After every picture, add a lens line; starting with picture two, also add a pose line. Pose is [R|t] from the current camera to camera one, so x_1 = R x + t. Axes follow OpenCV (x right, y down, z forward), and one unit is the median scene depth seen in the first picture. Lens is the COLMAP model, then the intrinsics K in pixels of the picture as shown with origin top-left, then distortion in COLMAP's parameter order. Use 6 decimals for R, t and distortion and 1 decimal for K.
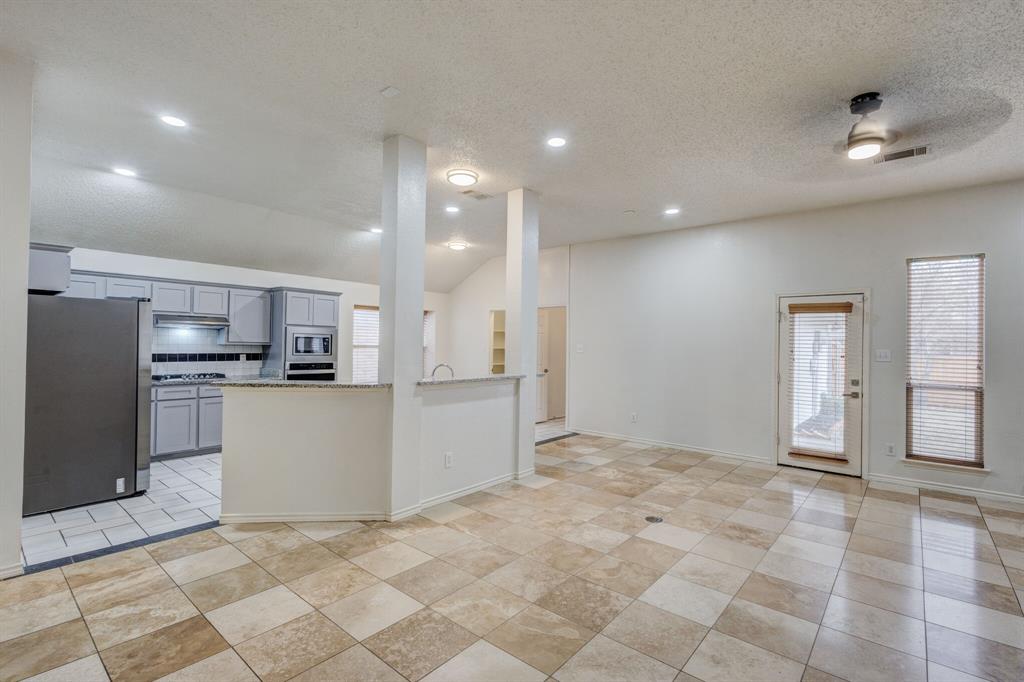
lens RADIAL K [[476.1, 0, 512.1], [0, 476.1, 338.2], [0, 0, 1]] dist [0.012033, -0.002379]
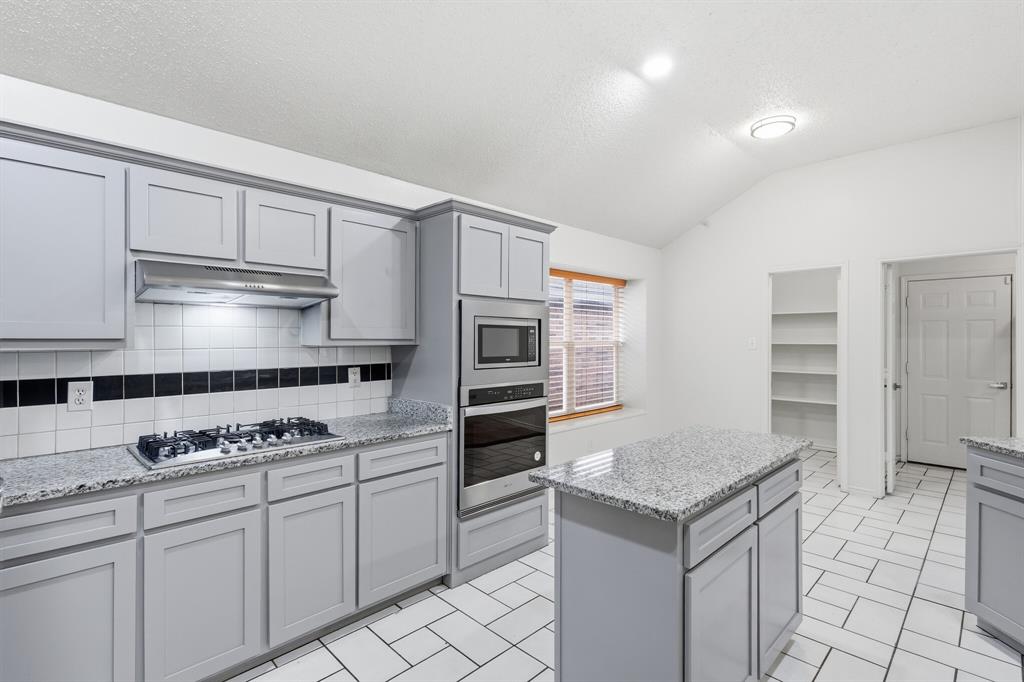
lens RADIAL K [[476.1, 0, 502.6], [0, 476.1, 337.1], [0, 0, 1]] dist [0.012033, -0.002379]
pose [[0.996987, -0.013028, -0.076469, -0.535323], [0.014039, 0.999821, 0.012698, 0.003794], [0.076290, -0.013733, 0.996991, 0.785412]]
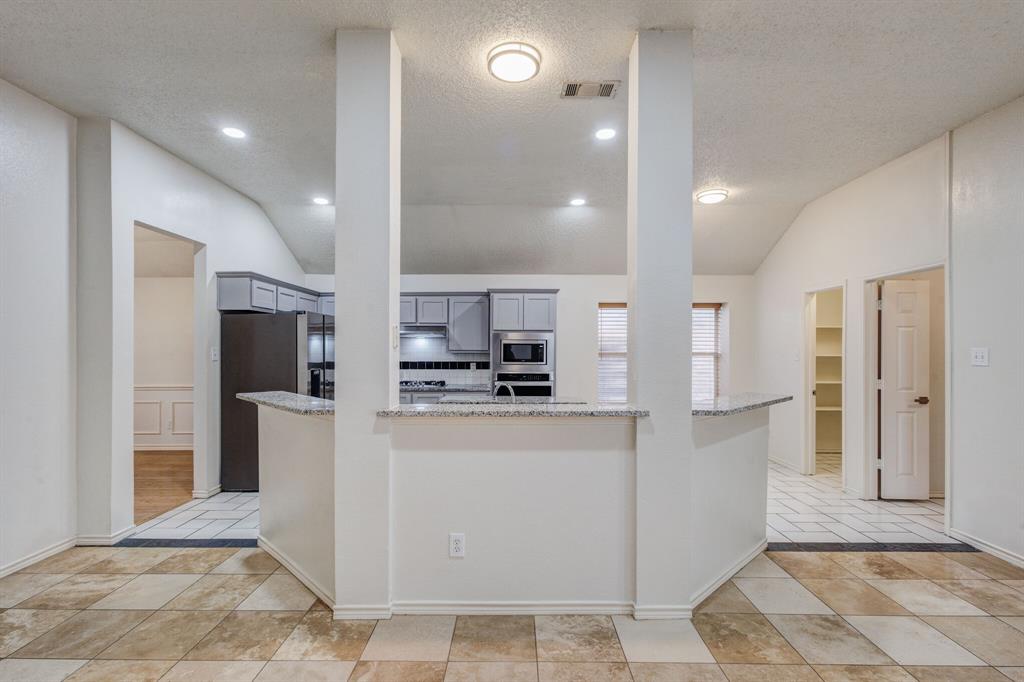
lens RADIAL K [[476.1, 0, 506.6], [0, 476.1, 350.2], [0, 0, 1]] dist [0.012033, -0.002379]
pose [[0.636477, -0.011280, -0.771213, 0.317294], [0.018720, 0.999824, 0.000825, 0.011337], [0.771069, -0.014962, 0.636576, 0.581684]]
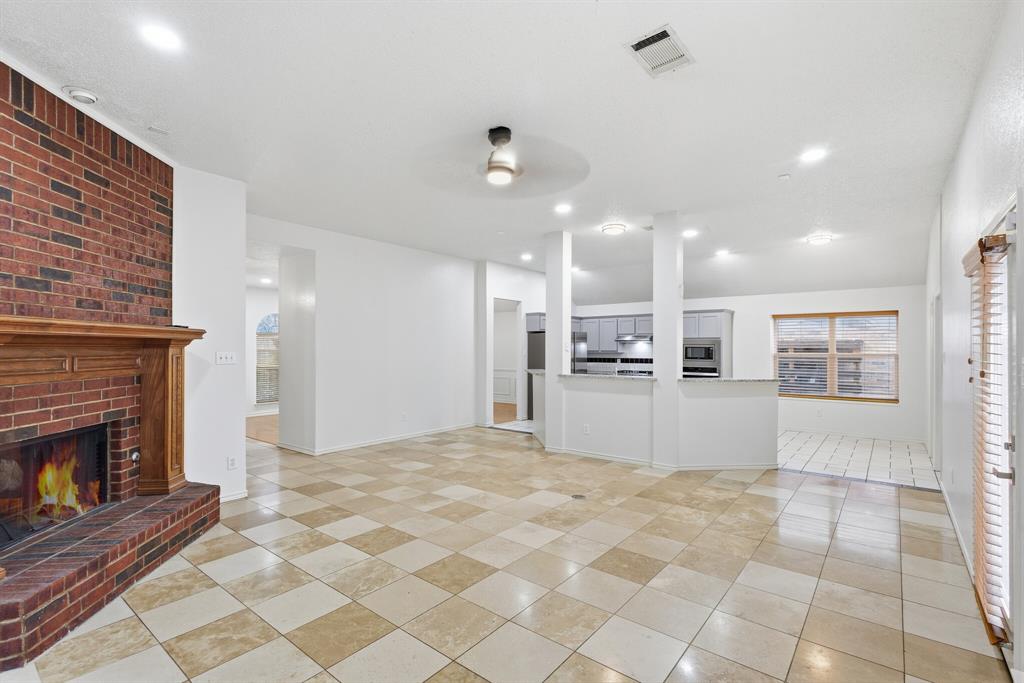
lens RADIAL K [[476.1, 0, 511.6], [0, 476.1, 345.4], [0, 0, 1]] dist [0.012033, -0.002379]
pose [[0.025495, -0.019869, -0.999477, 1.175909], [0.013464, 0.999719, -0.019531, 0.016131], [0.999584, -0.012959, 0.025756, 0.631915]]
